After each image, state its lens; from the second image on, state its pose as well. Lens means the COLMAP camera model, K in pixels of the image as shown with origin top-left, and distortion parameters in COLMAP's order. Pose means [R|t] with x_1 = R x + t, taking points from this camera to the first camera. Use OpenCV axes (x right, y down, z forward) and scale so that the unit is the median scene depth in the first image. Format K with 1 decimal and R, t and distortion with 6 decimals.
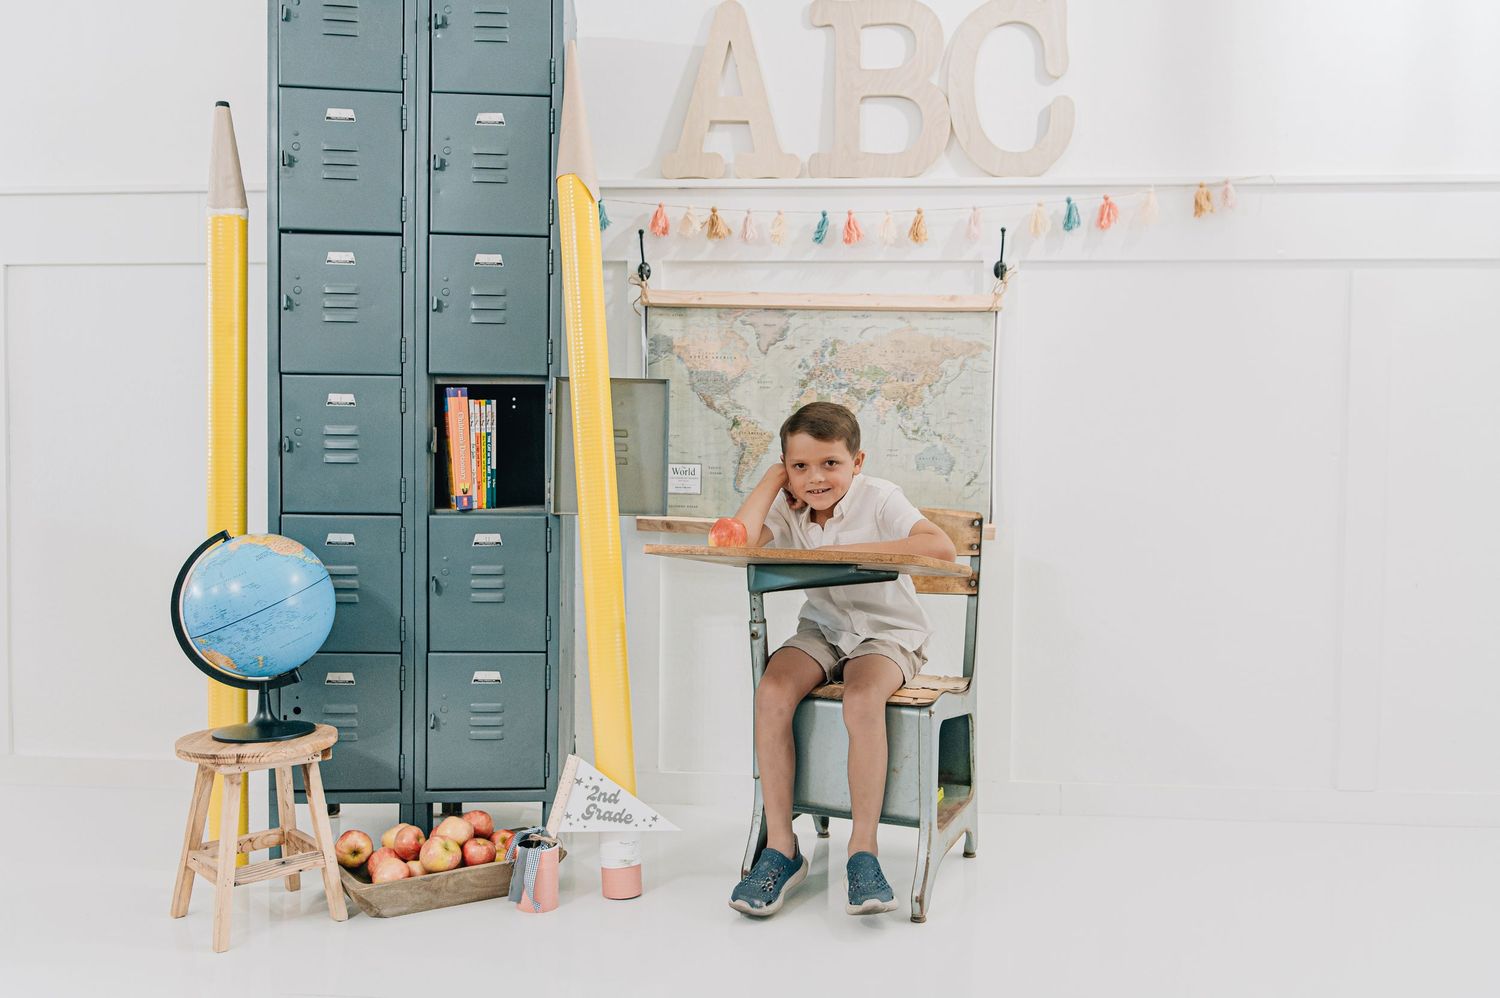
lens RADIAL K [[1284.8, 0, 738.6], [0, 1284.8, 502.0], [0, 0, 1]] dist [0.001610, -0.001665]
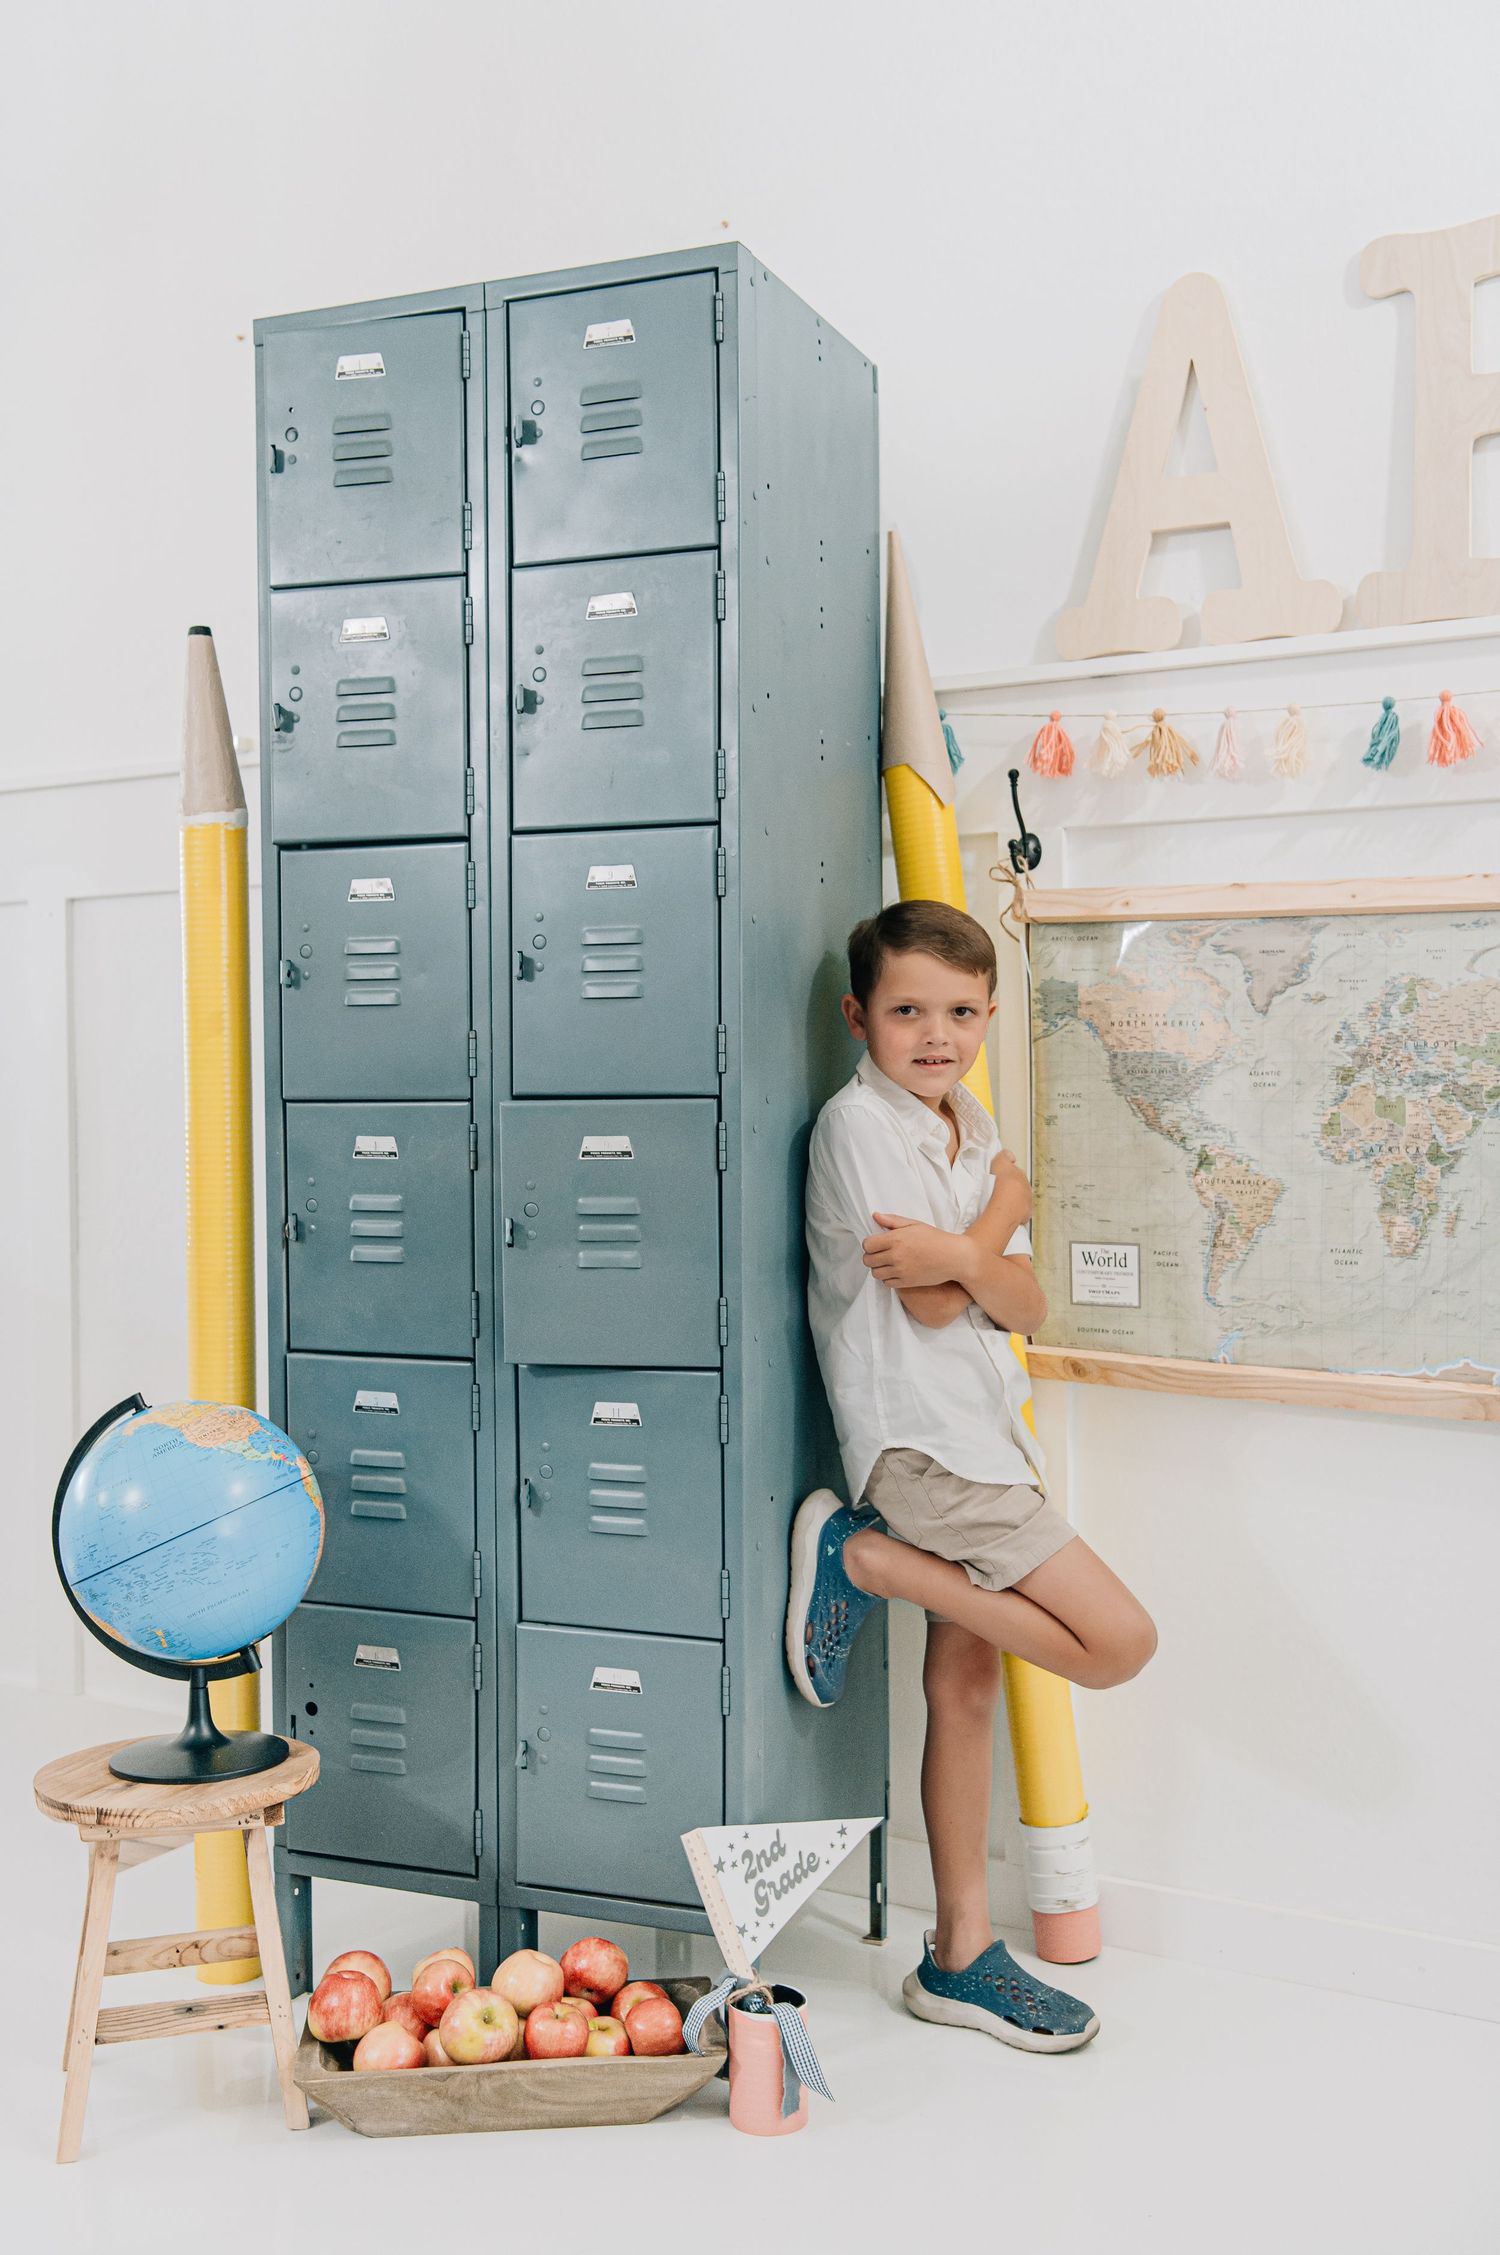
lens RADIAL K [[2314.3, 0, 750.0], [0, 2314.3, 1127.5], [0, 0, 1]] dist [0.020615, -0.006469]
pose [[0.893550, -0.007645, -0.448899, 0.234699], [0.001668, 0.999905, -0.013710, -0.062940], [0.448961, 0.011501, 0.893477, 0.161742]]
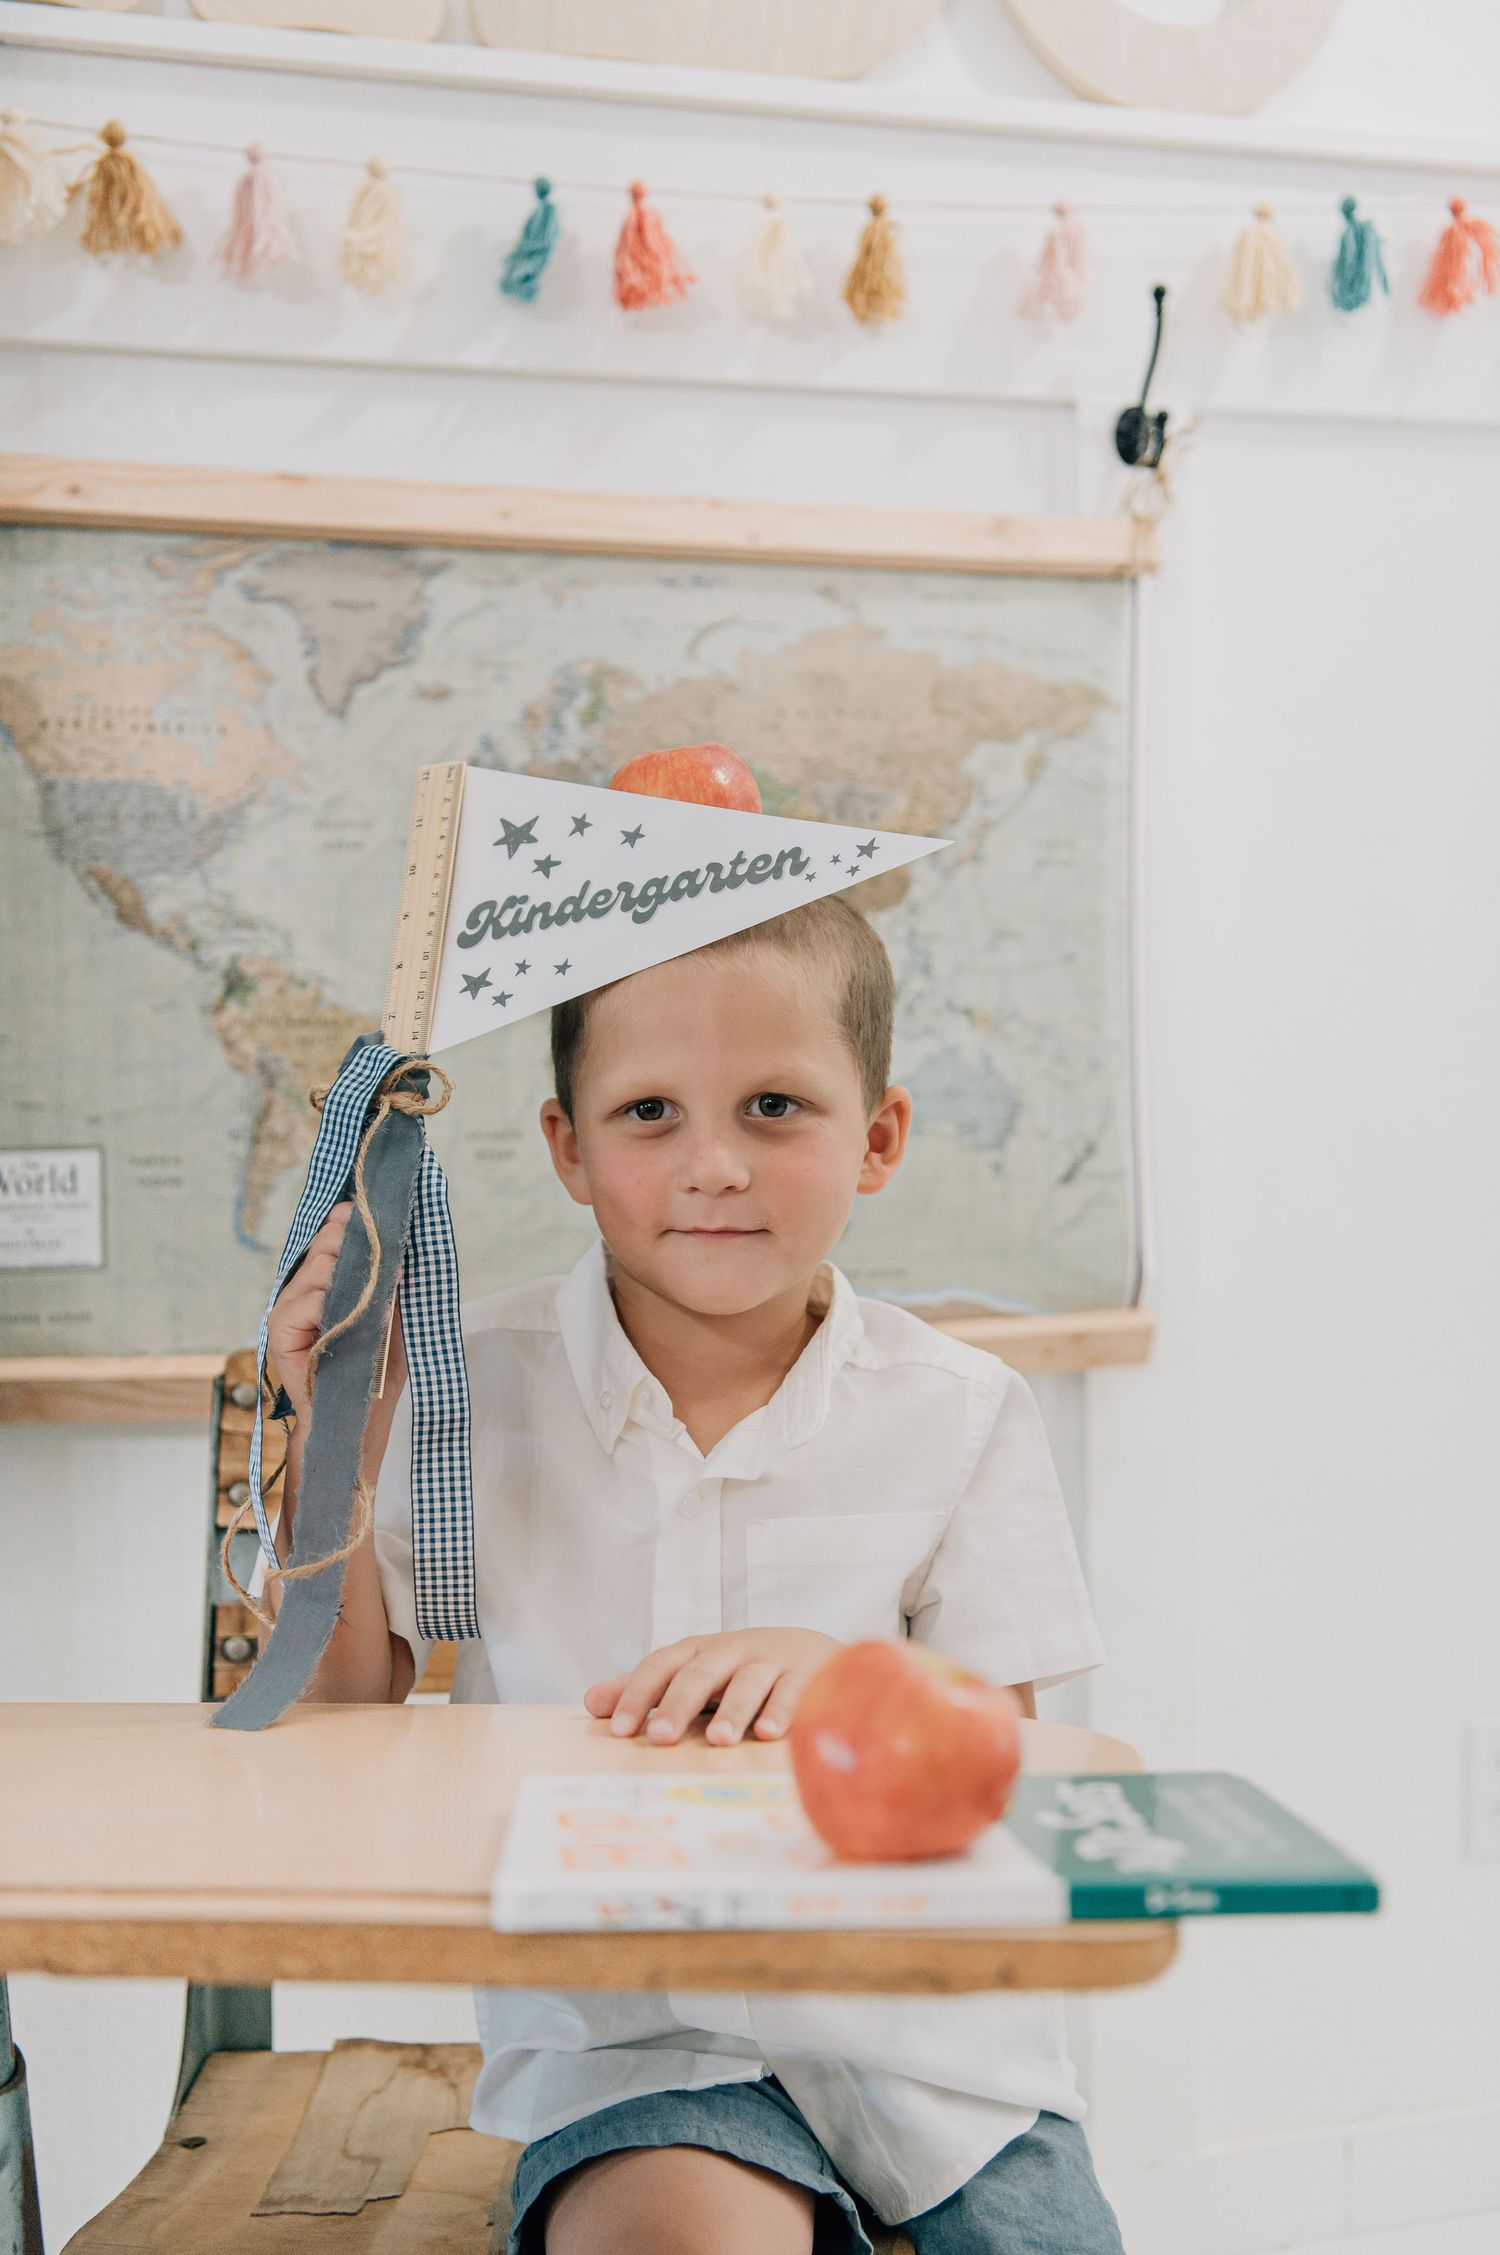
lens RADIAL K [[2671.2, 0, 777.7], [0, 2671.2, 1122.9], [0, 0, 1]] dist [0.025424, -0.014192]
pose [[0.928368, -0.042918, 0.369175, -0.101601], [0.036078, 0.999026, 0.025416, -0.043995], [-0.369906, -0.010277, 0.929012, 0.468106]]
